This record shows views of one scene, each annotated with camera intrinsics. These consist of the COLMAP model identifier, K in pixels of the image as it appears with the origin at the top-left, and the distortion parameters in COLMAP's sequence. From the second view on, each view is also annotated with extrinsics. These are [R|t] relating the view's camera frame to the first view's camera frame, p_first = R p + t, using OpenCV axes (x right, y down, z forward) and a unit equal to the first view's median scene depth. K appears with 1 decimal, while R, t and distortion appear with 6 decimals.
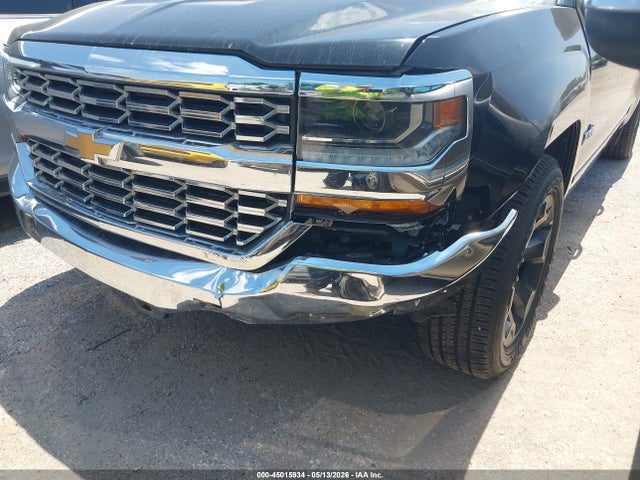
lens RADIAL K [[503.0, 0, 317.5], [0, 503.0, 241.5], [0, 0, 1]] dist [0.025646, -0.029903]
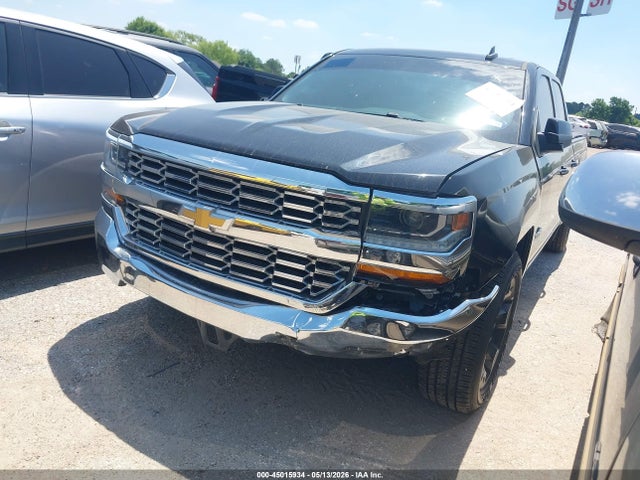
lens RADIAL K [[503.0, 0, 323.5], [0, 503.0, 236.5], [0, 0, 1]] dist [0.025646, -0.029903]
pose [[0.991218, 0.084049, 0.102095, -0.233458], [-0.068602, 0.986848, -0.146375, 0.038850], [-0.113055, 0.138086, 0.983947, -0.363393]]
